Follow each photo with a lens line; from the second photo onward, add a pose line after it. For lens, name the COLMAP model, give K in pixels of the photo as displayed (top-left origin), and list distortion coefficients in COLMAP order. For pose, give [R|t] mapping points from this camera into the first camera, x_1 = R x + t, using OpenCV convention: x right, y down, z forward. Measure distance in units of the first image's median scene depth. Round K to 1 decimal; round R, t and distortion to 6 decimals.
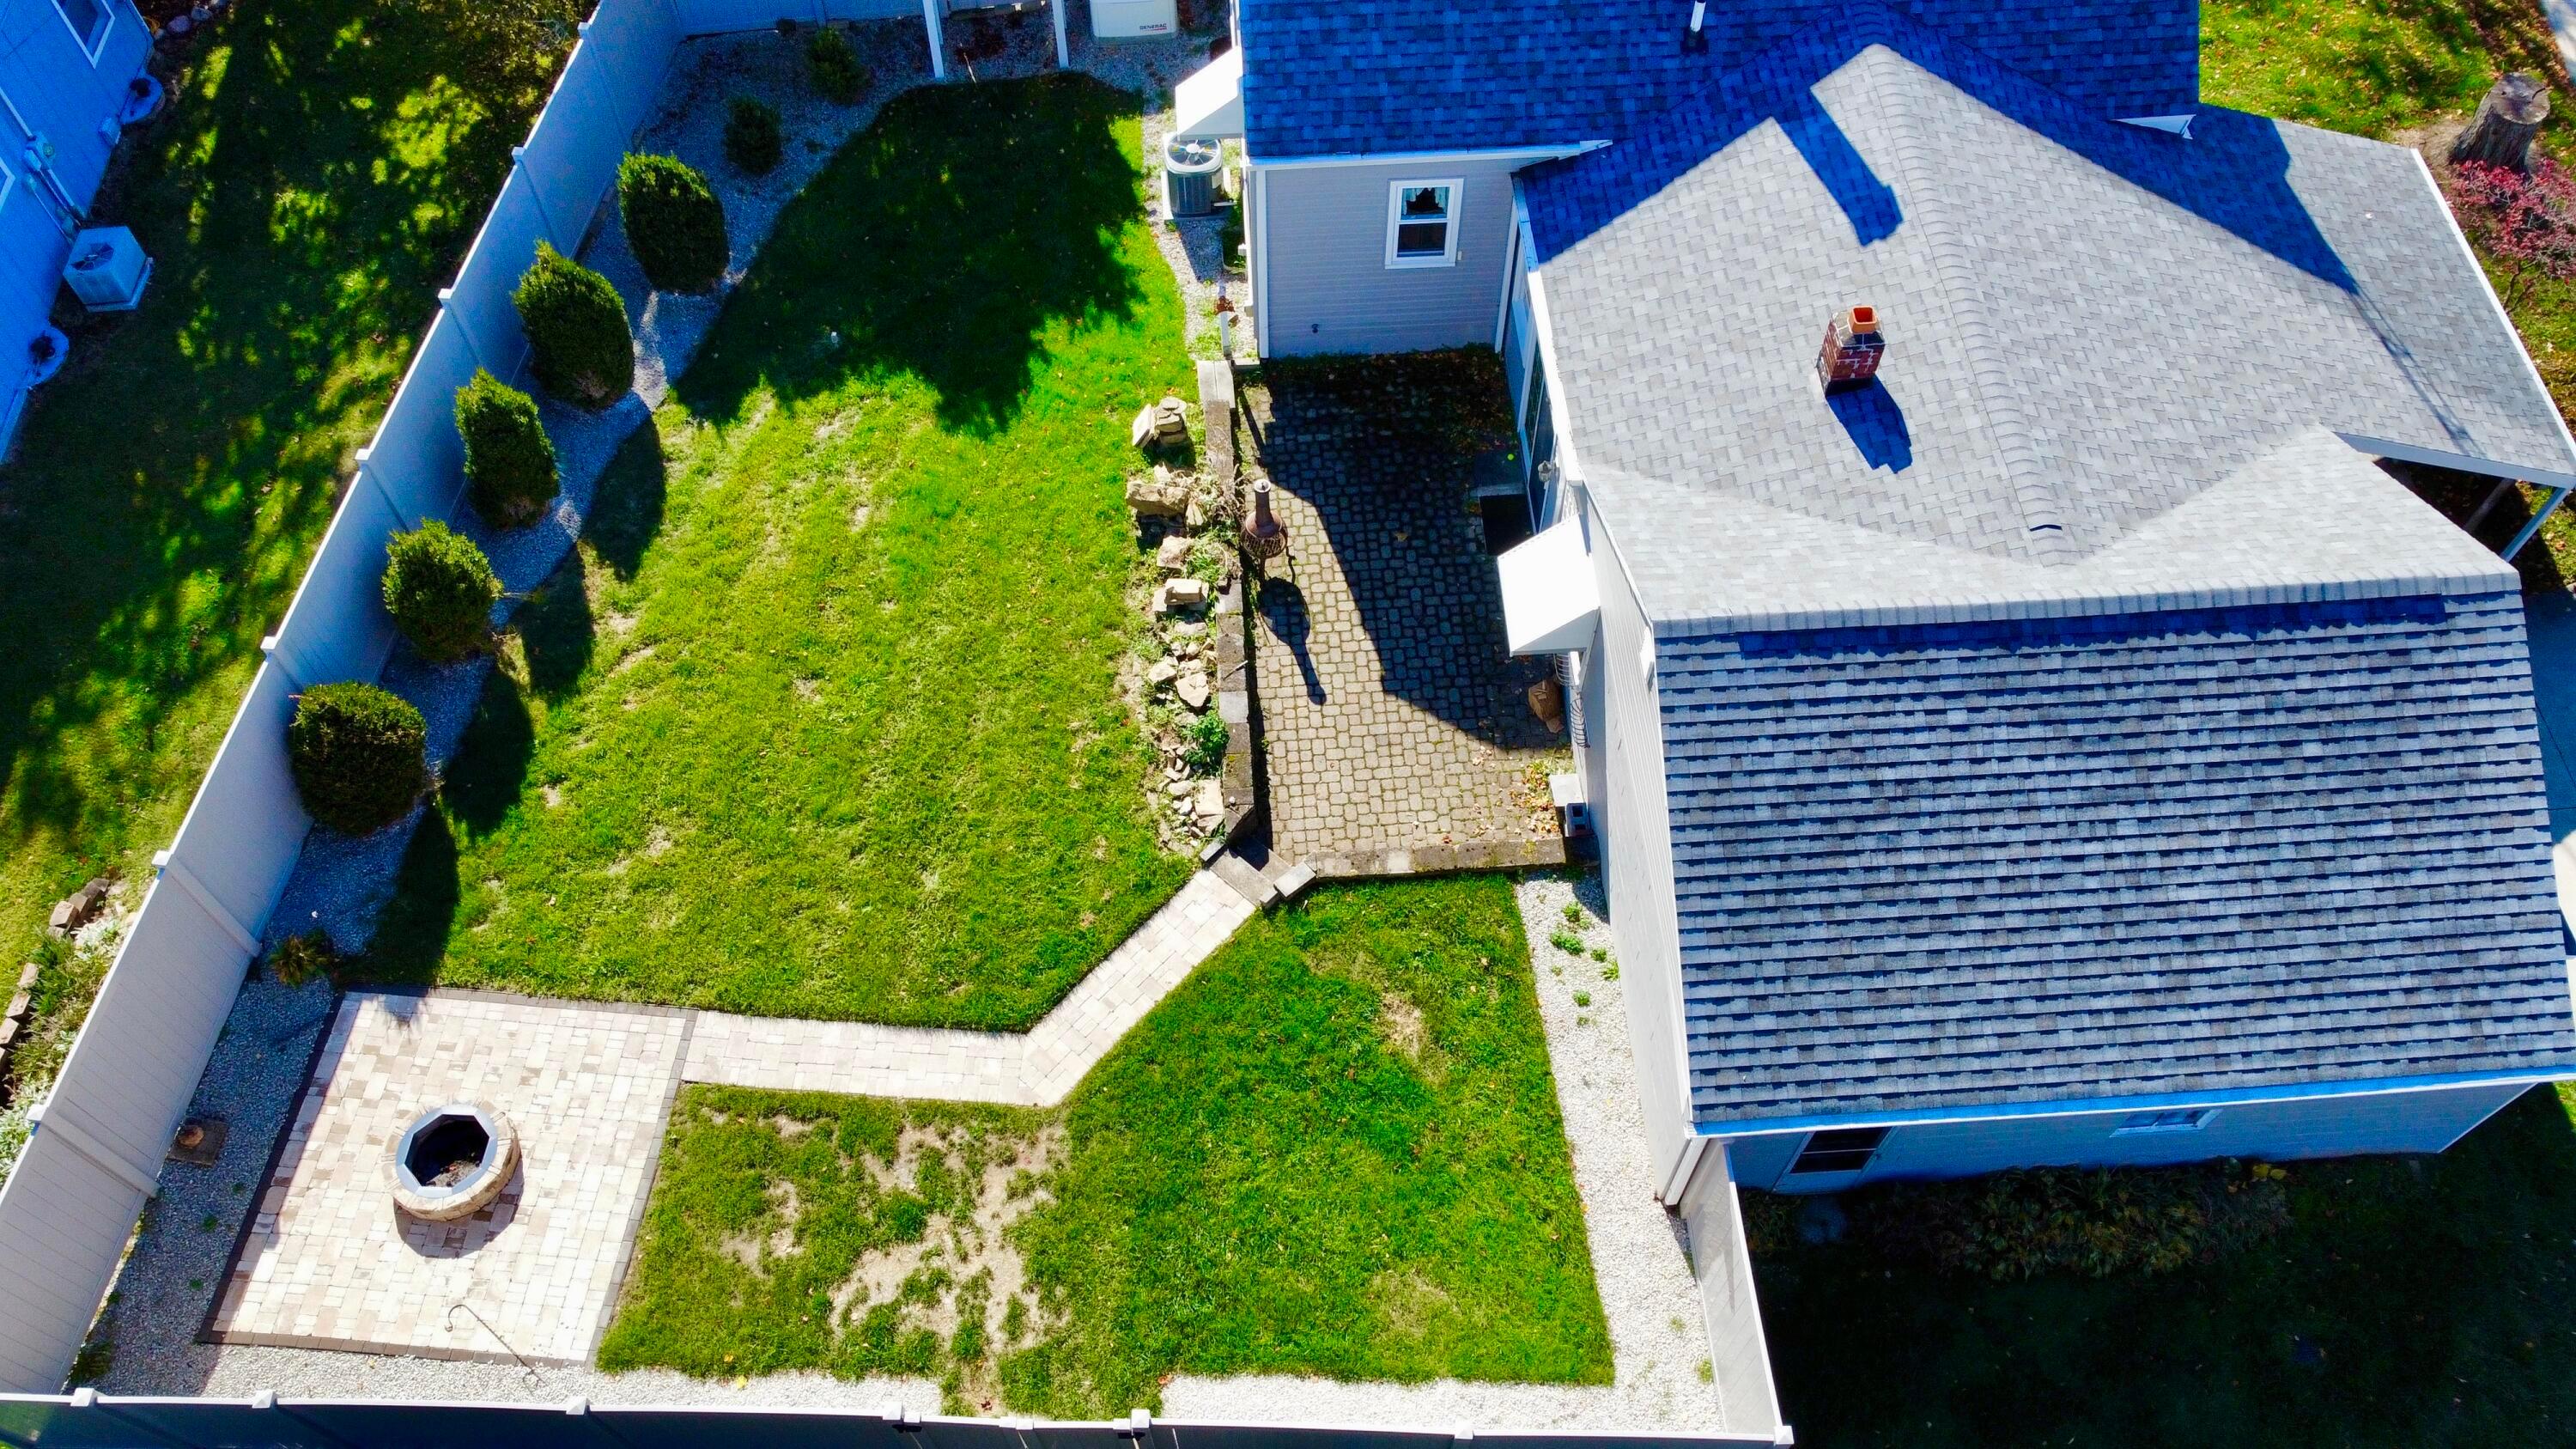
lens RADIAL K [[1953.6, 0, 1285.2], [0, 1953.6, 731.6], [0, 0, 1]] dist [-0.000540, -0.004975]
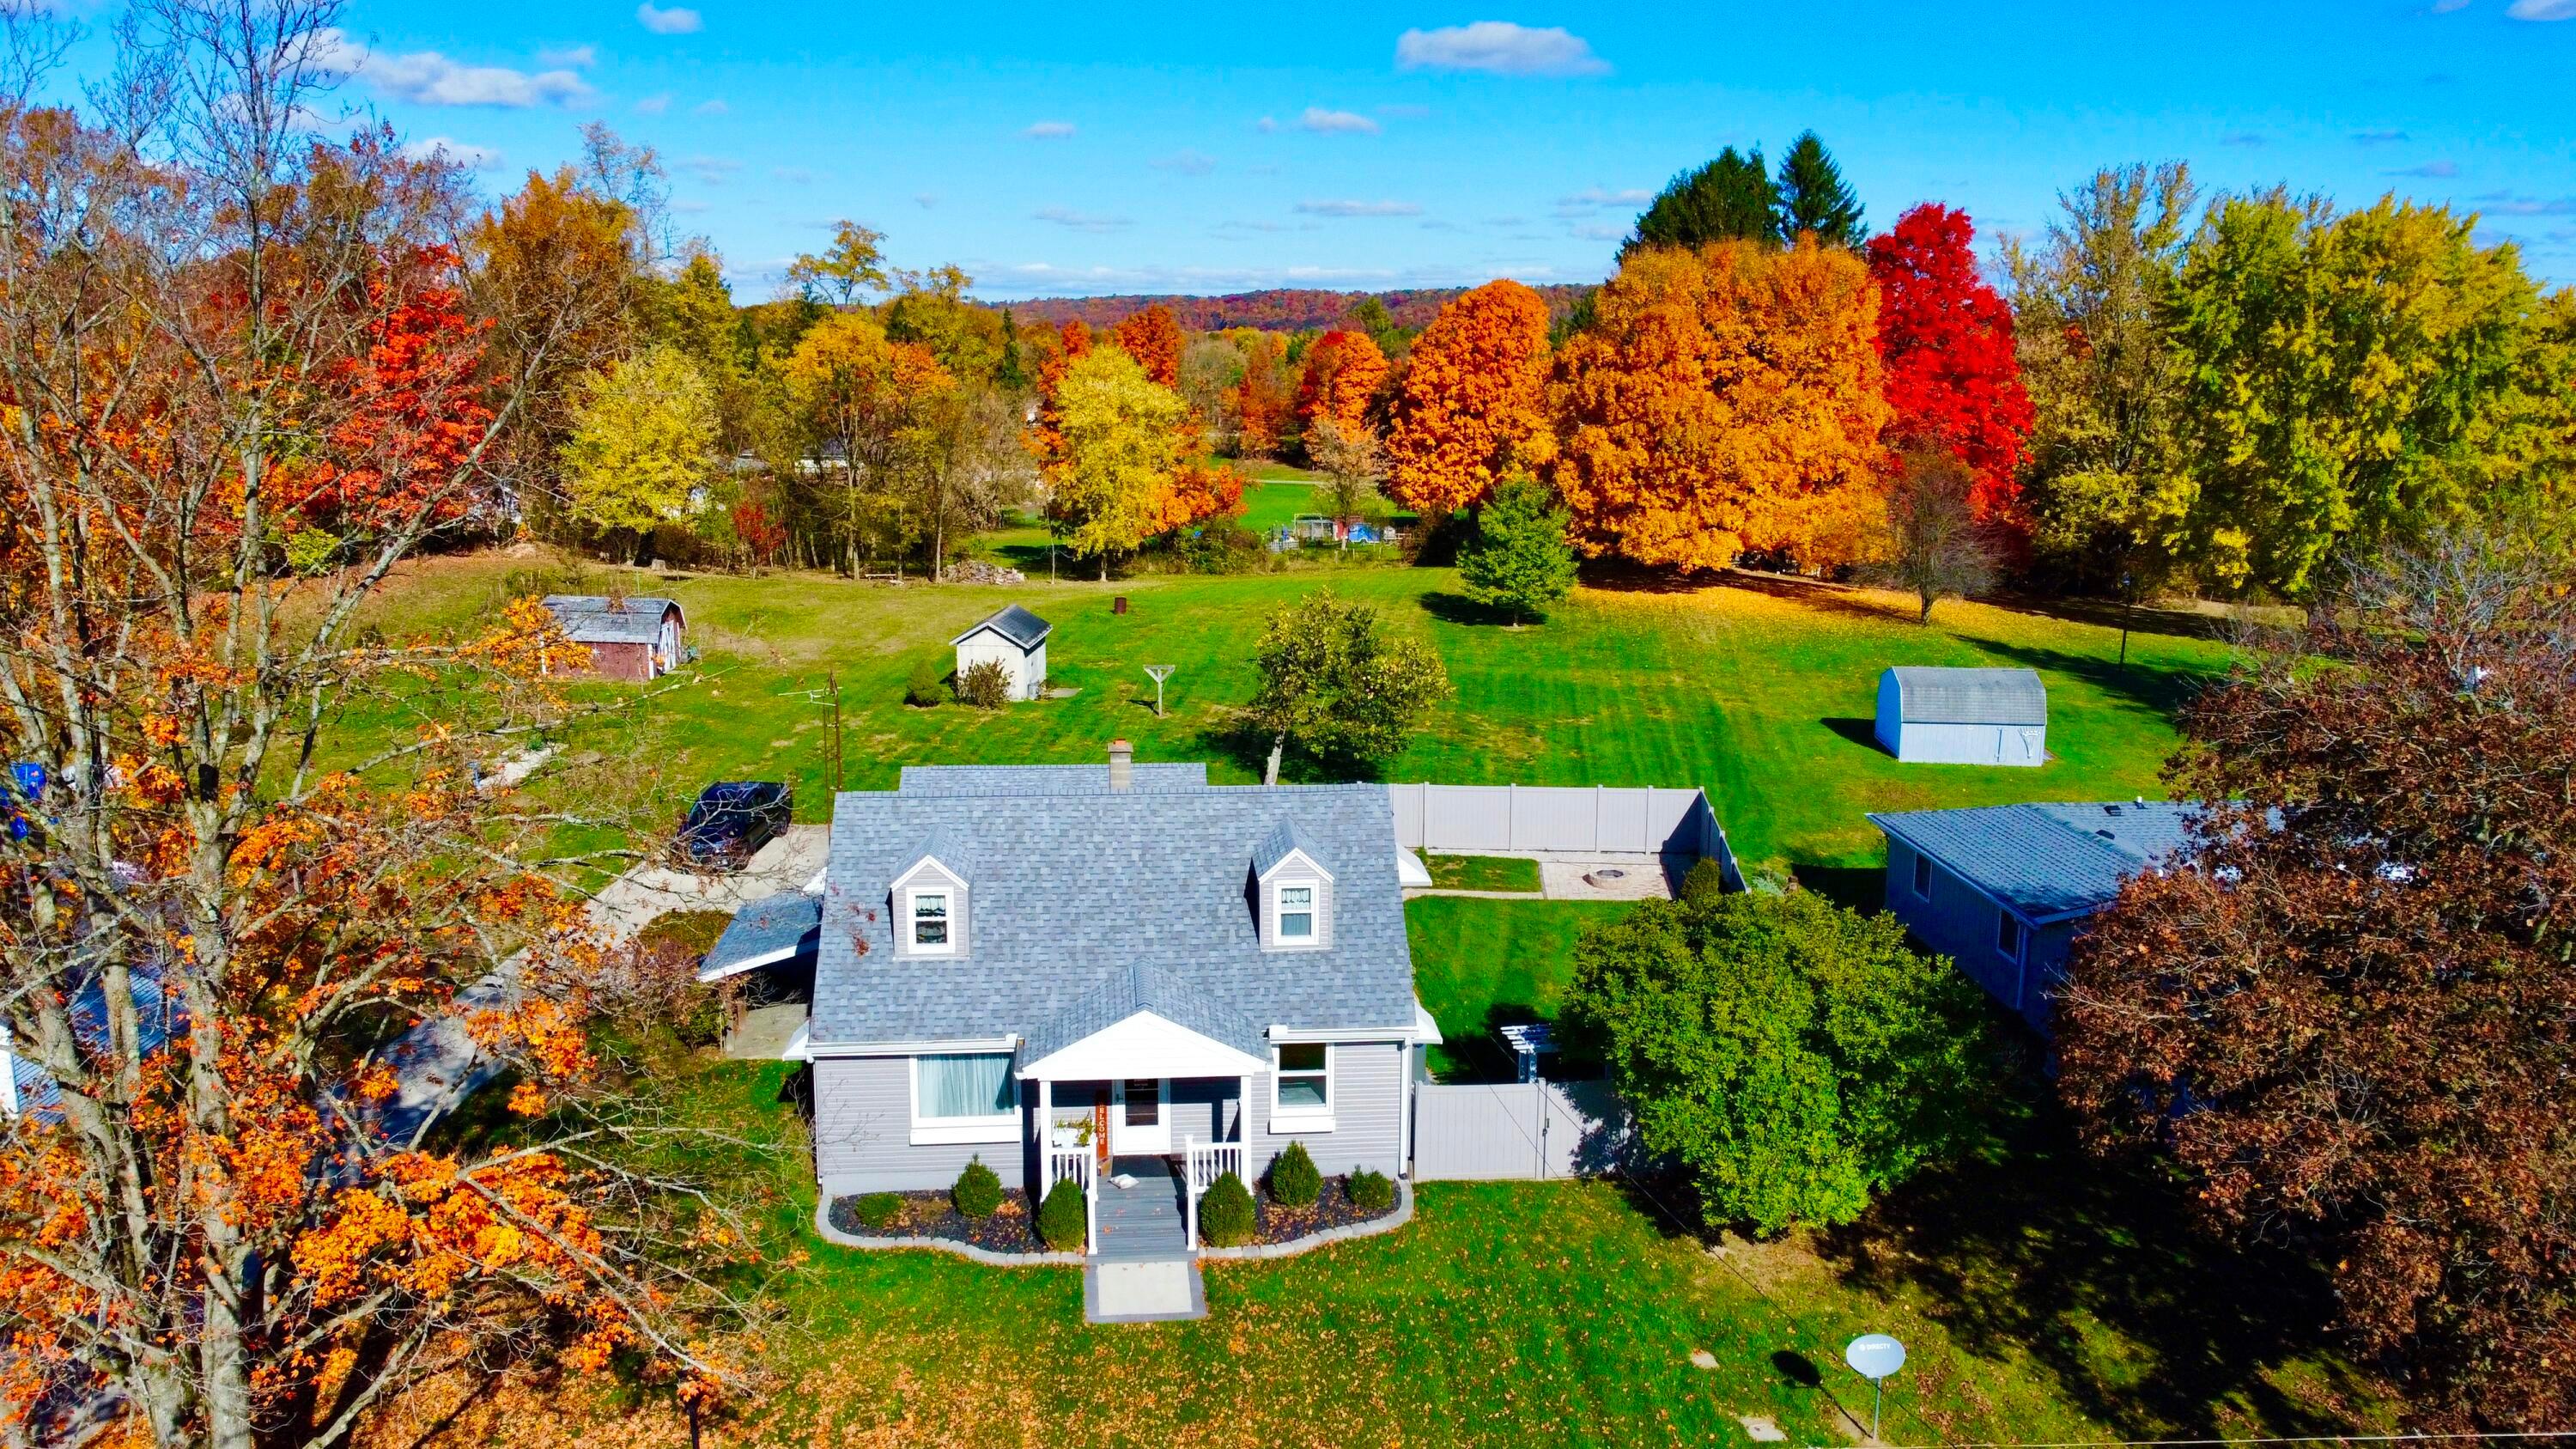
lens RADIAL K [[1953.6, 0, 1285.2], [0, 1953.6, 731.6], [0, 0, 1]] dist [-0.000540, -0.004975]
pose [[-0.999740, 0.003113, -0.022608, 0.110451], [-0.020051, 0.353243, 0.935317, -2.300061], [0.010898, 0.935526, -0.353089, 1.624882]]
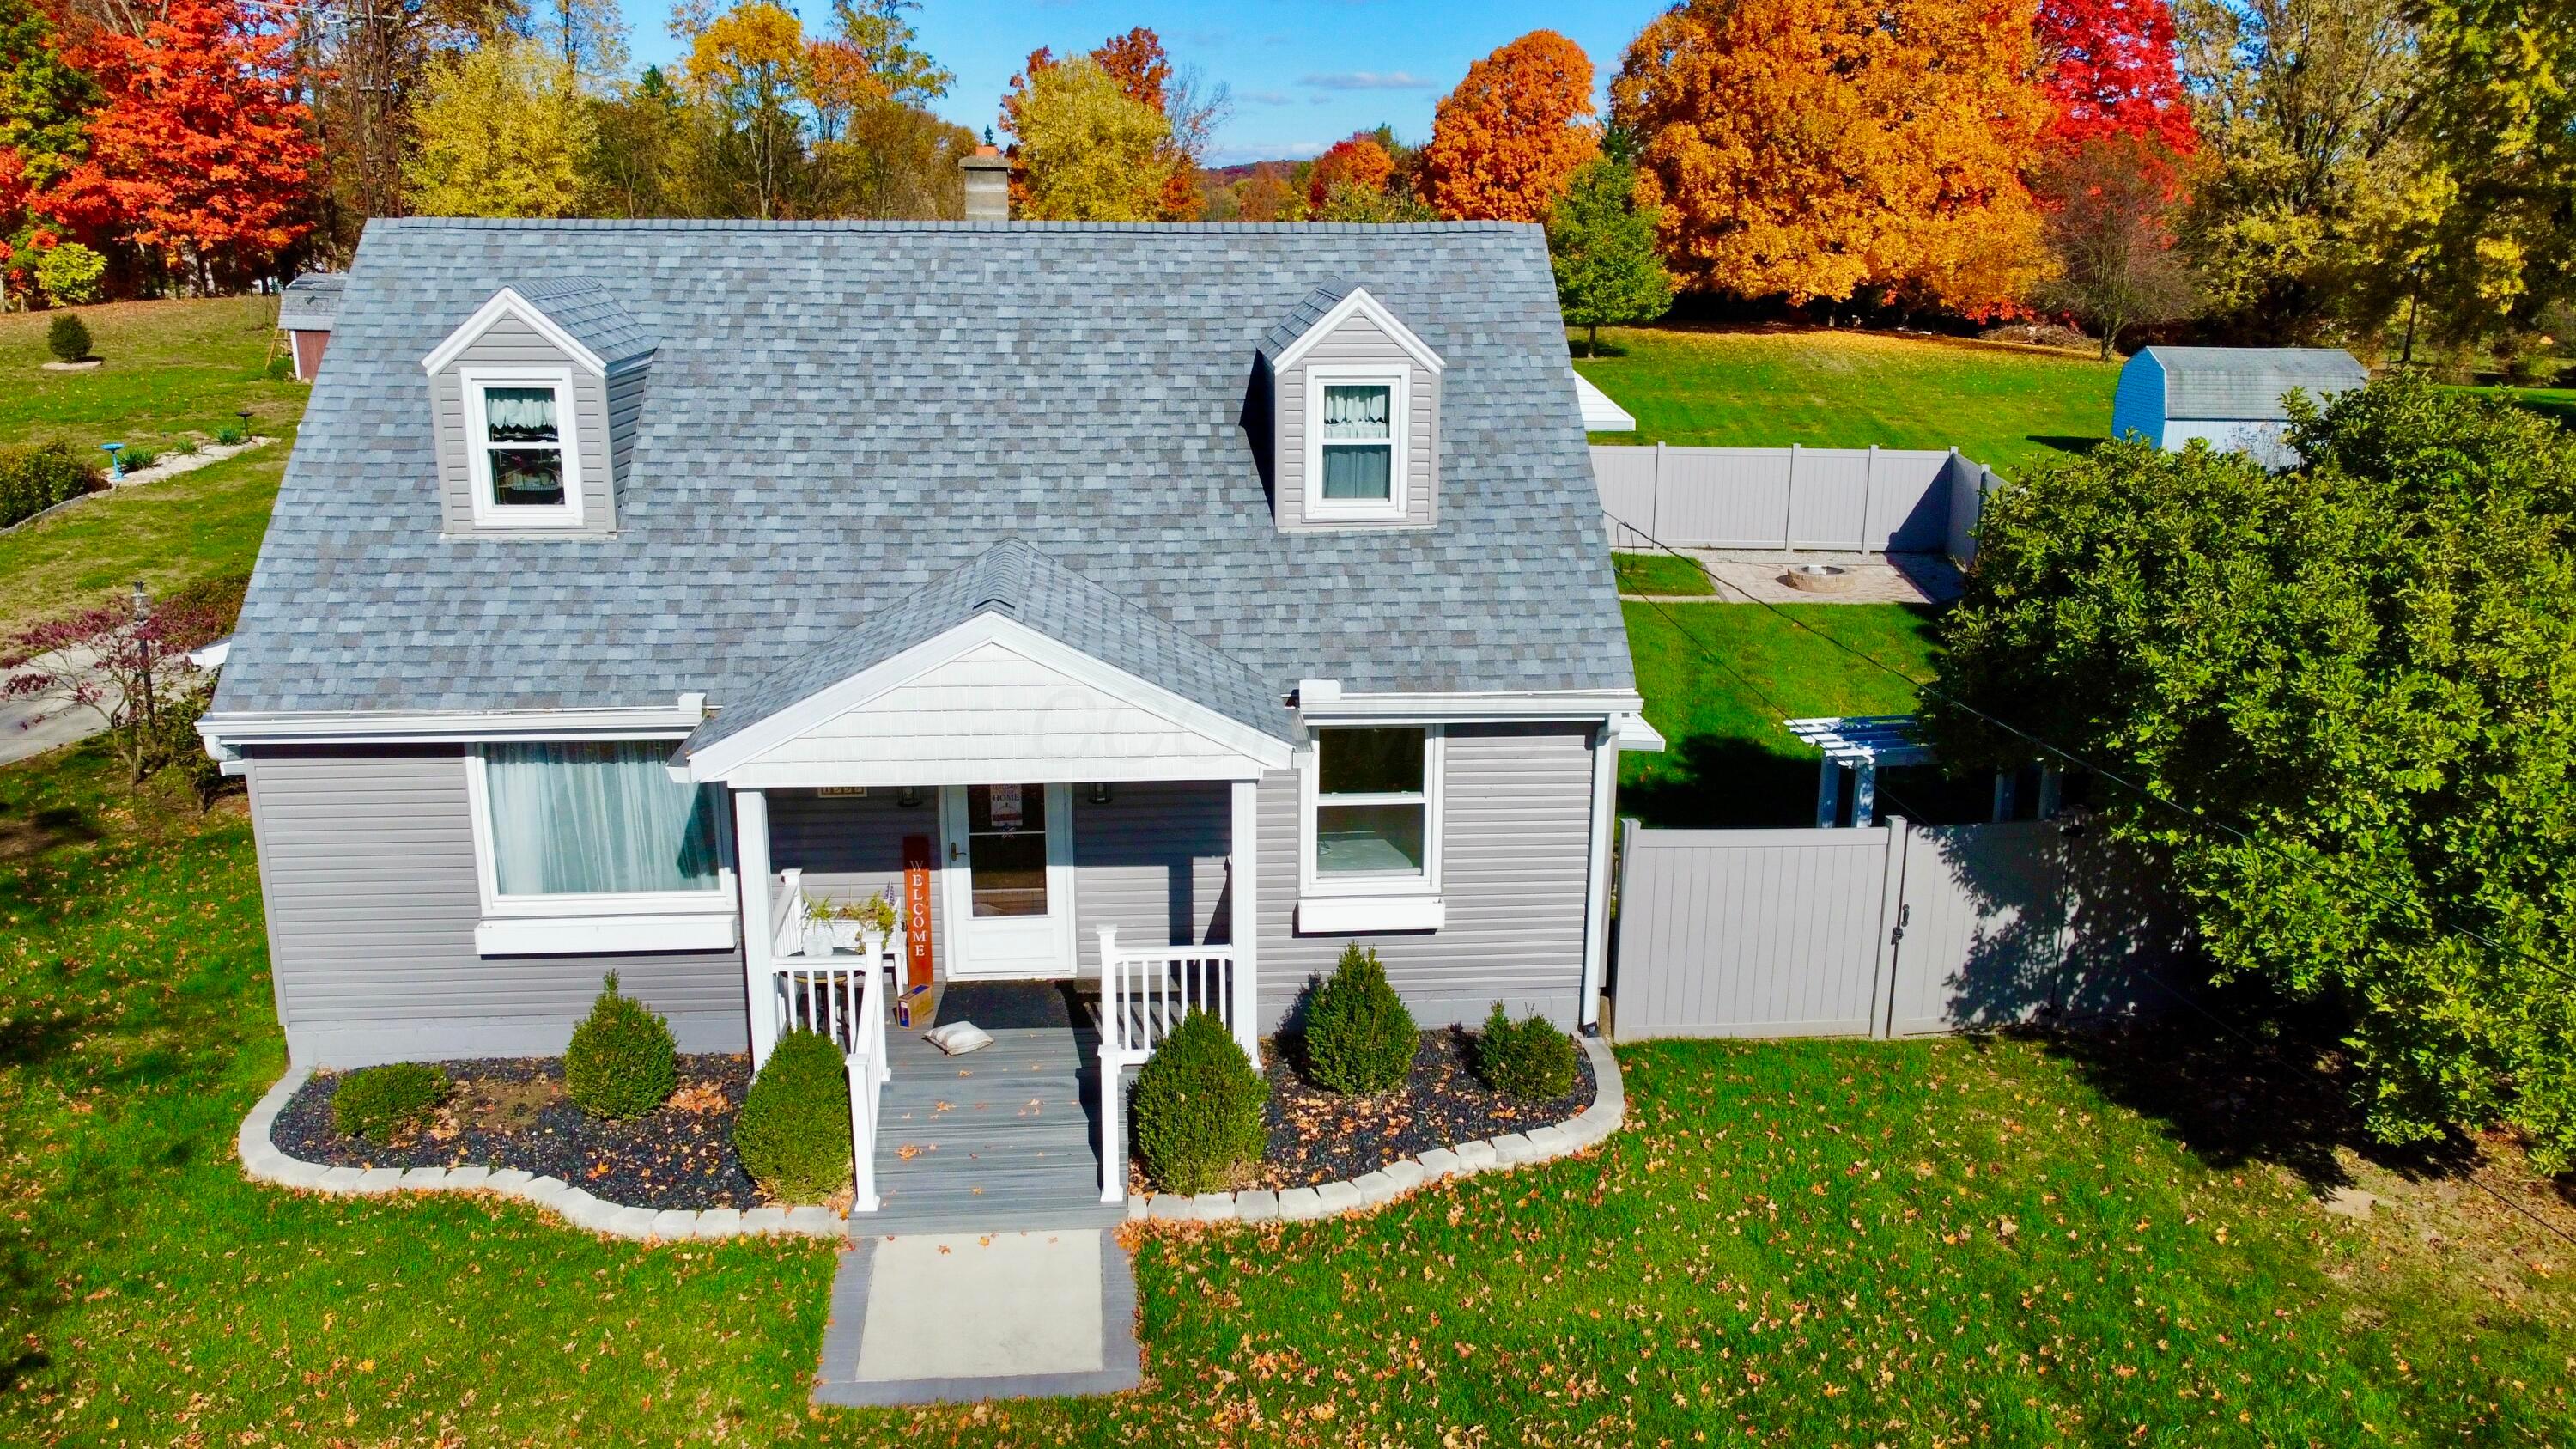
lens RADIAL K [[1959.7, 0, 1288.0], [0, 1959.7, 724.5], [0, 0, 1]] dist [0.000949, -0.006661]
pose [[-0.999712, 0.003609, -0.023738, 0.107963], [-0.021547, 0.301377, 0.953262, -1.328259], [0.010595, 0.953498, -0.301212, 1.502481]]
